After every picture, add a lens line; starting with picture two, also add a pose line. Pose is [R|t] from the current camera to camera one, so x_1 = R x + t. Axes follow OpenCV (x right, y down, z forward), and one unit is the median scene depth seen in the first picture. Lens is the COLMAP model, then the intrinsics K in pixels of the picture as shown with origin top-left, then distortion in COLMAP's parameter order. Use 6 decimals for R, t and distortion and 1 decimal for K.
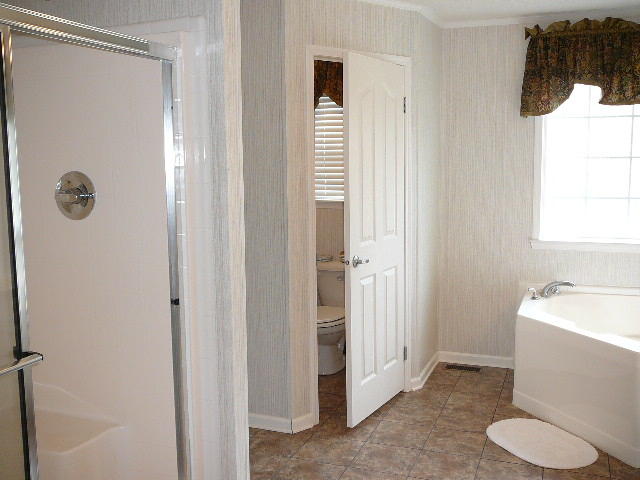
lens RADIAL K [[652.8, 0, 344.3], [0, 652.8, 235.4], [0, 0, 1]] dist [-0.136547, 0.229161]
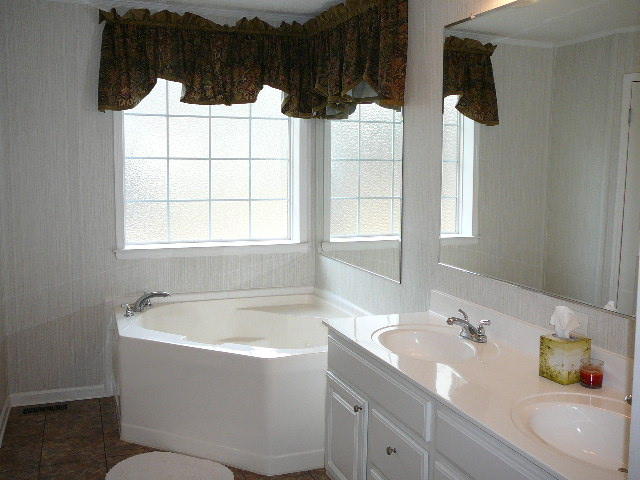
lens RADIAL K [[652.8, 0, 344.3], [0, 652.8, 235.4], [0, 0, 1]] dist [-0.136547, 0.229161]
pose [[0.756826, -0.052088, 0.651538, -0.052535], [0.060857, 0.998105, 0.009103, -0.001822], [-0.650777, 0.032761, 0.758562, 0.126041]]
